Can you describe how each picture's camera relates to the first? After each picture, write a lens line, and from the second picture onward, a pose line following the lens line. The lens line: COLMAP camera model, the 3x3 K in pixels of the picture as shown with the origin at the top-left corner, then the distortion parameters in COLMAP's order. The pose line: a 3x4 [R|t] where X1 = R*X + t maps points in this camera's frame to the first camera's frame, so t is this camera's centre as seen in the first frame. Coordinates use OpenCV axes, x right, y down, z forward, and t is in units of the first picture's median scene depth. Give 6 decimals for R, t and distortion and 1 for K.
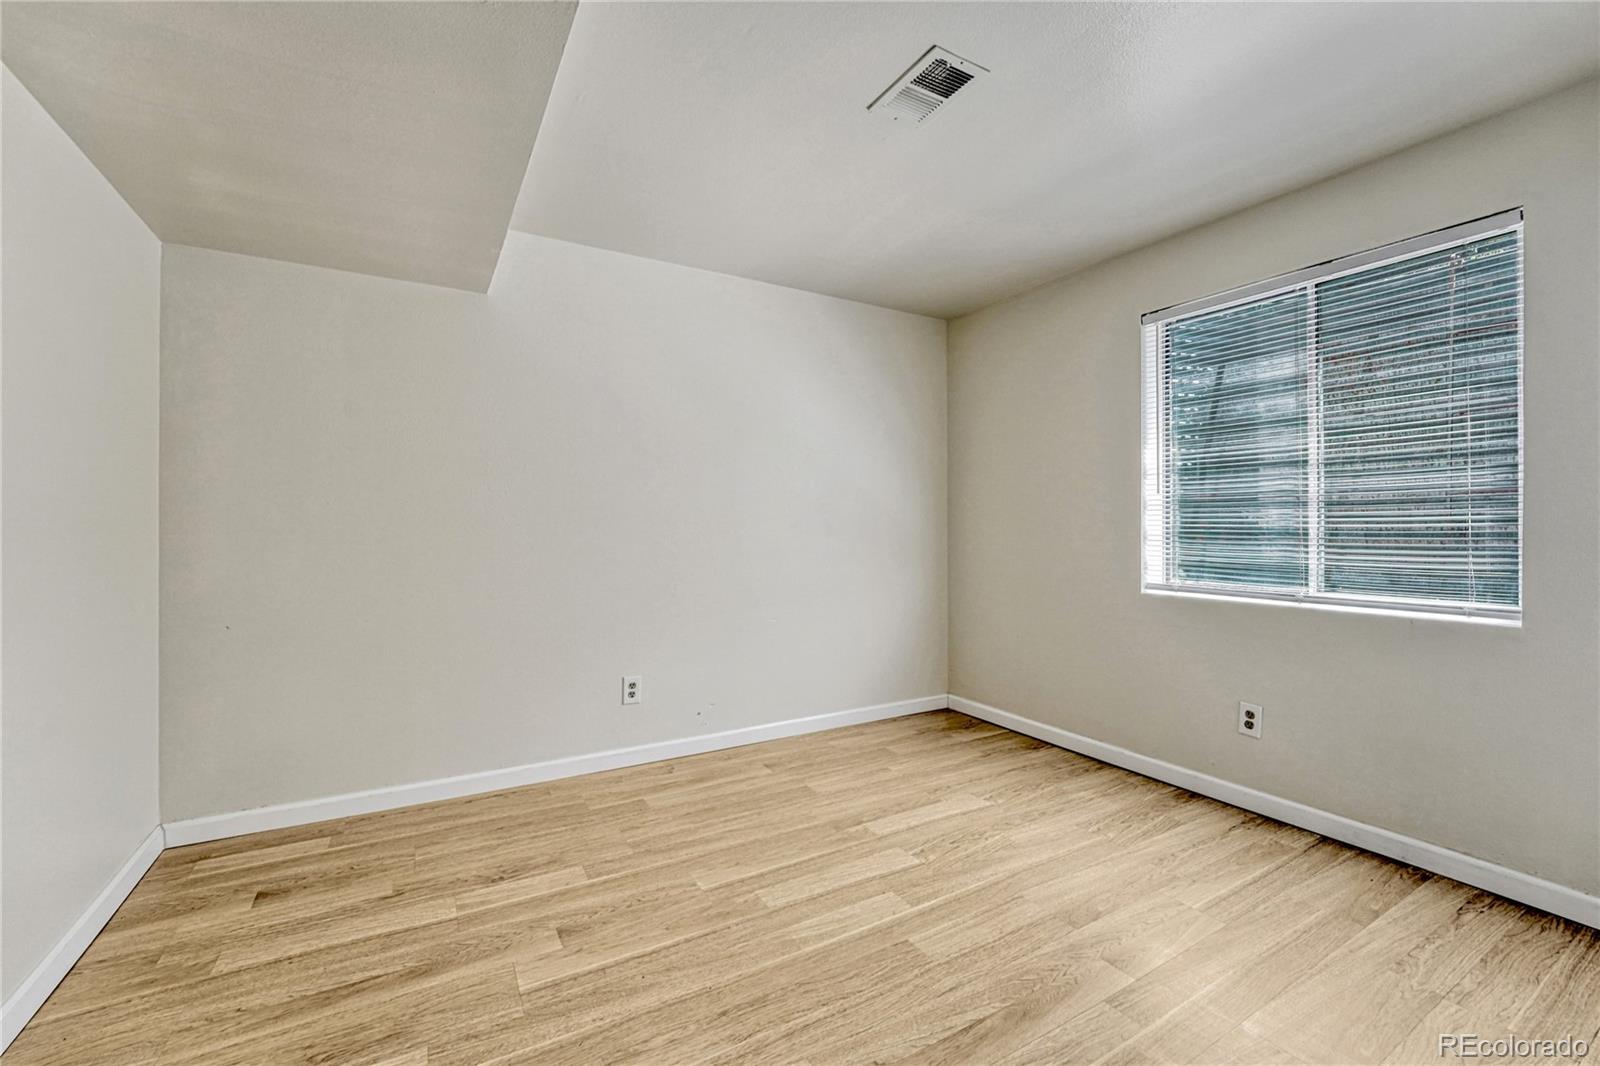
lens RADIAL K [[658.4, 0, 802.9], [0, 658.4, 541.8], [0, 0, 1]] dist [0.000921, 0.000260]
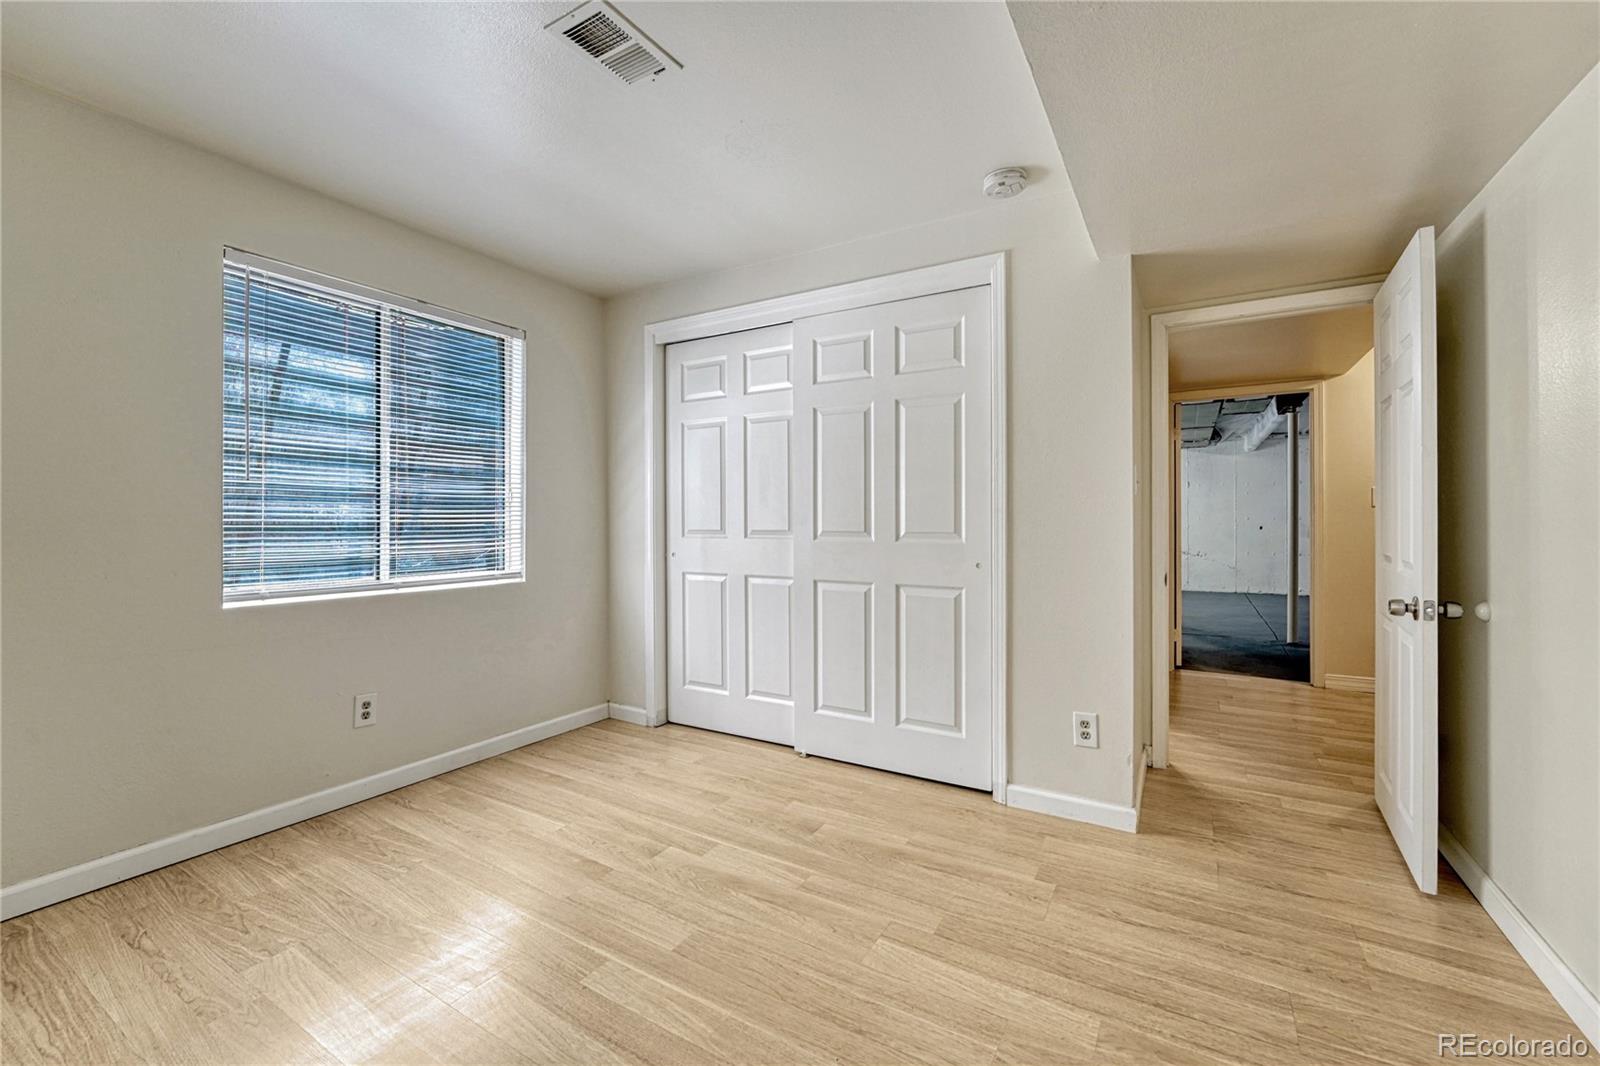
lens RADIAL K [[666.2, 0, 790.4], [0, 666.2, 524.9], [0, 0, 1]] dist [-0.003177, -0.000273]
pose [[-0.465735, -0.007328, 0.884894, -0.571777], [0.017680, 0.999689, 0.017584, -0.025858], [-0.884747, 0.023834, -0.465461, 0.940149]]
